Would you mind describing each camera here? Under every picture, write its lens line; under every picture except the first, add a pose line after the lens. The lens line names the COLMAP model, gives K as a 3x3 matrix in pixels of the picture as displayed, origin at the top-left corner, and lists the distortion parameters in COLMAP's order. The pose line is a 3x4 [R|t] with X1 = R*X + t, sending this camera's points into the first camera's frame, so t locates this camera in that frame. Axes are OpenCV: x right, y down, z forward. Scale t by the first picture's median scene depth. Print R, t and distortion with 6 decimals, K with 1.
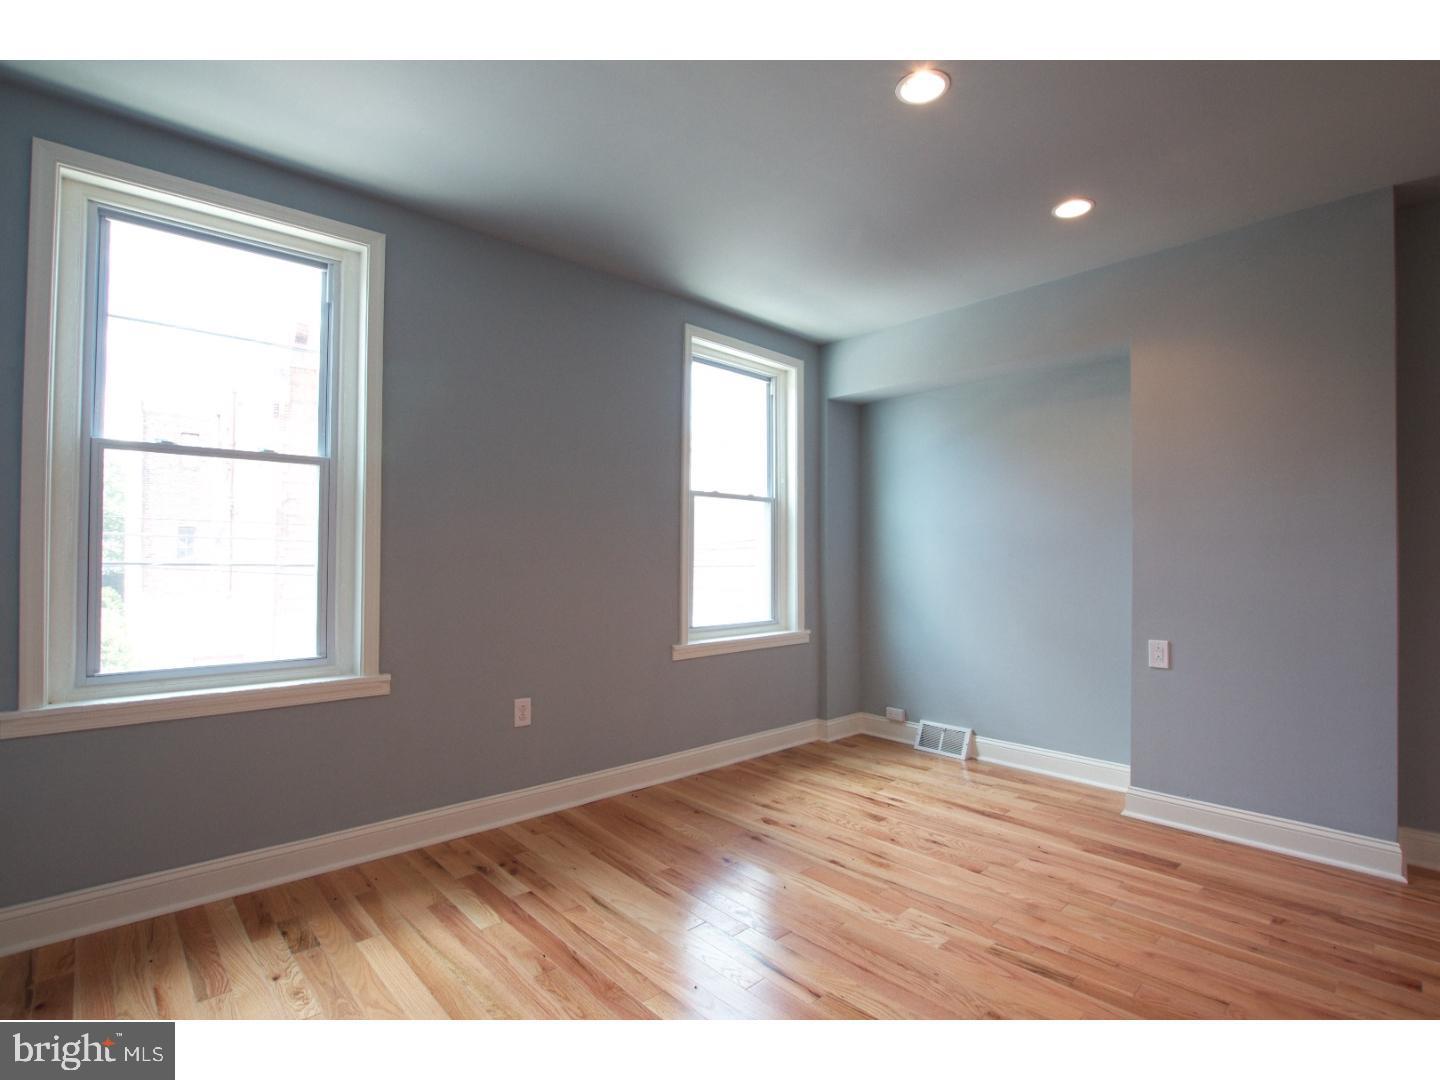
lens RADIAL K [[715.6, 0, 727.0], [0, 715.6, 546.9], [0, 0, 1]] dist [-0.006128, -0.000767]
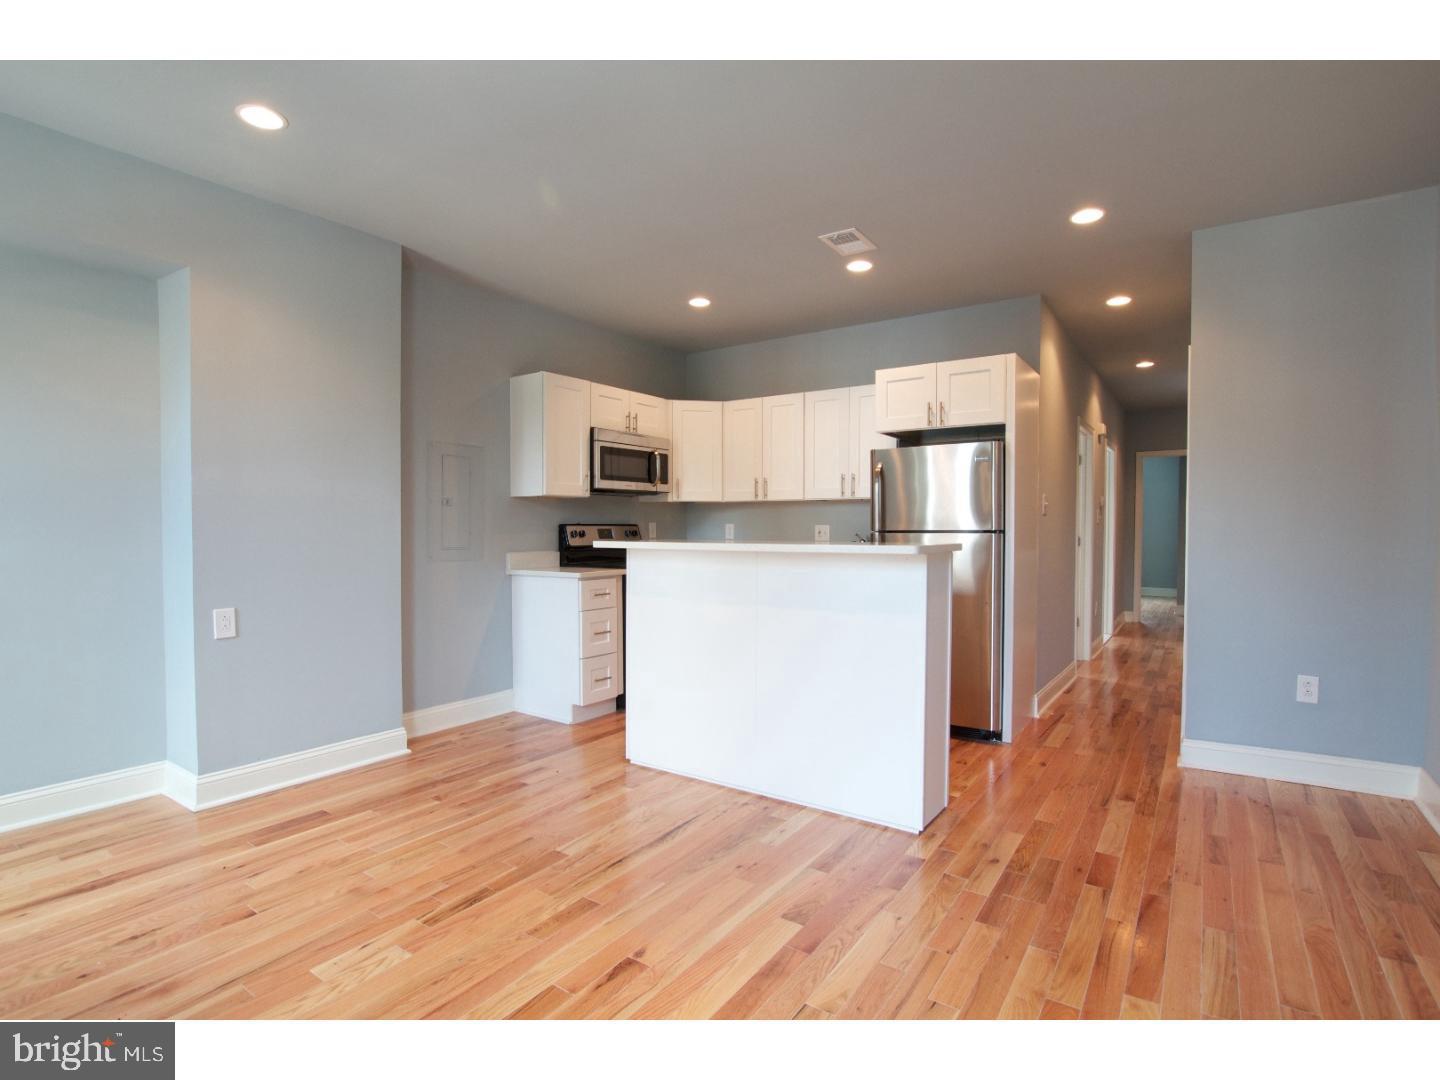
lens RADIAL K [[715.6, 0, 728.3], [0, 715.6, 536.3], [0, 0, 1]] dist [-0.006128, -0.000767]
pose [[-0.223533, -0.011570, 0.974628, -0.556575], [-0.018932, 0.999792, 0.007527, 0.019907], [-0.974513, -0.016769, -0.223705, 0.696485]]
